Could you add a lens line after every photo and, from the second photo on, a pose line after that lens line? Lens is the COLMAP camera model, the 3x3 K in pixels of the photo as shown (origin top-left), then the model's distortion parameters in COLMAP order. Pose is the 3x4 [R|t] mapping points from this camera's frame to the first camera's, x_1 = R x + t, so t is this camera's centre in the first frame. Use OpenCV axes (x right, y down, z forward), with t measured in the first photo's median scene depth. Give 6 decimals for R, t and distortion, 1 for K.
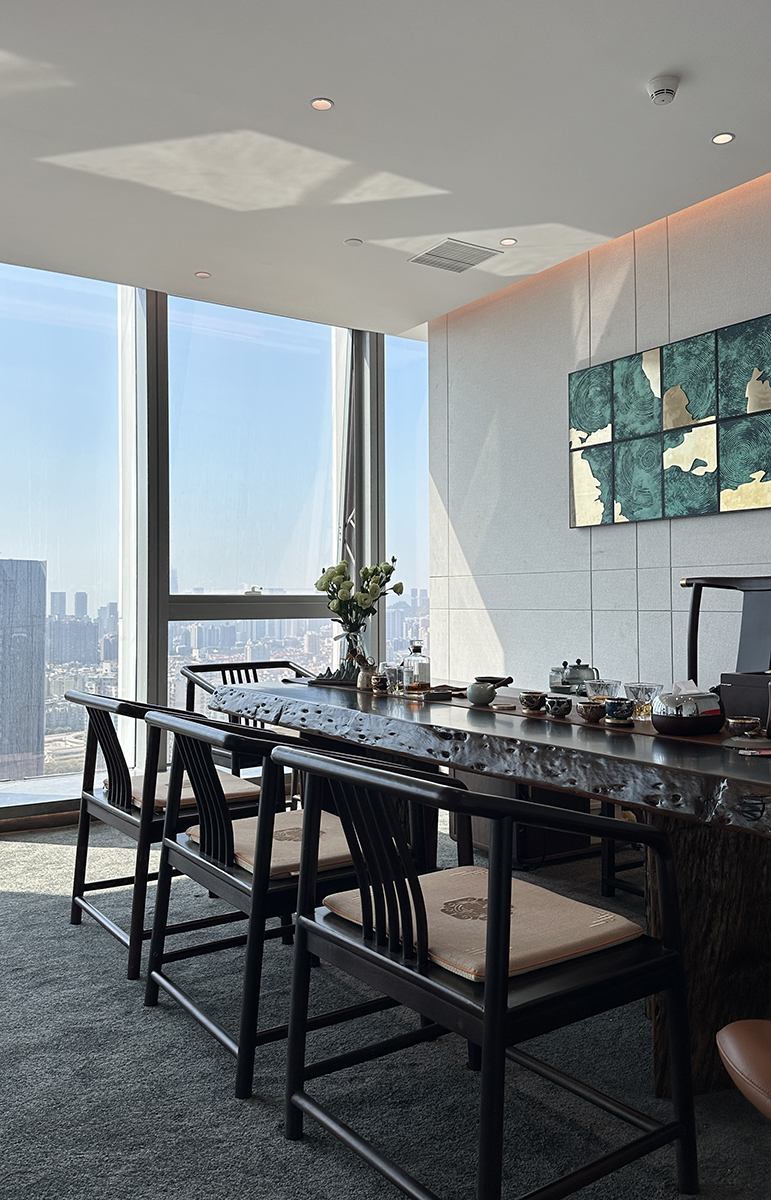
lens RADIAL K [[963.0, 0, 389.1], [0, 963.0, 599.1], [0, 0, 1]] dist [0.006359, 0.000121]
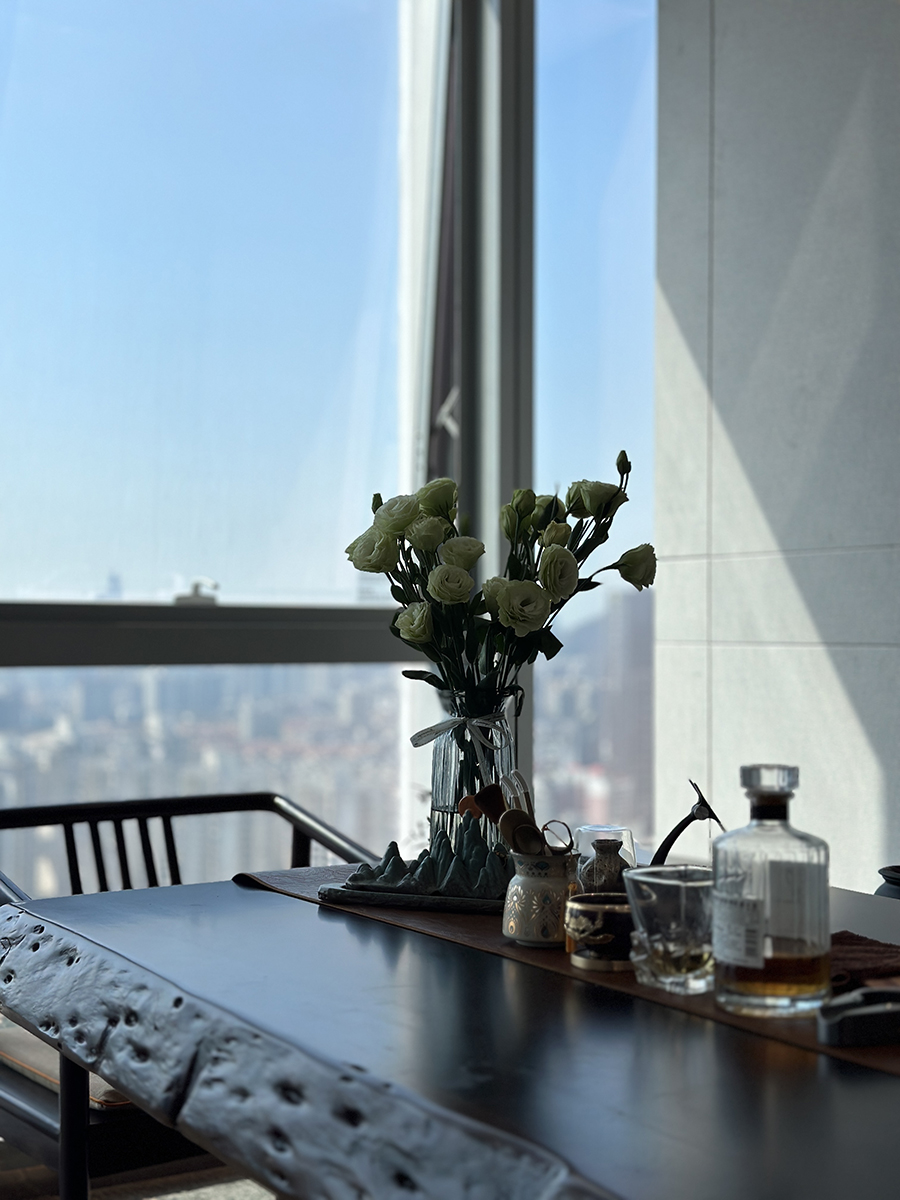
lens RADIAL K [[1697.7, 0, 446.9], [0, 1697.7, 600.3], [0, 0, 1]] dist [0.114533, 0.000000]
pose [[0.999627, 0.005726, -0.026701, -0.033596], [-0.006174, 0.999841, -0.016734, 0.008076], [0.026601, 0.016892, 0.999503, 0.493158]]
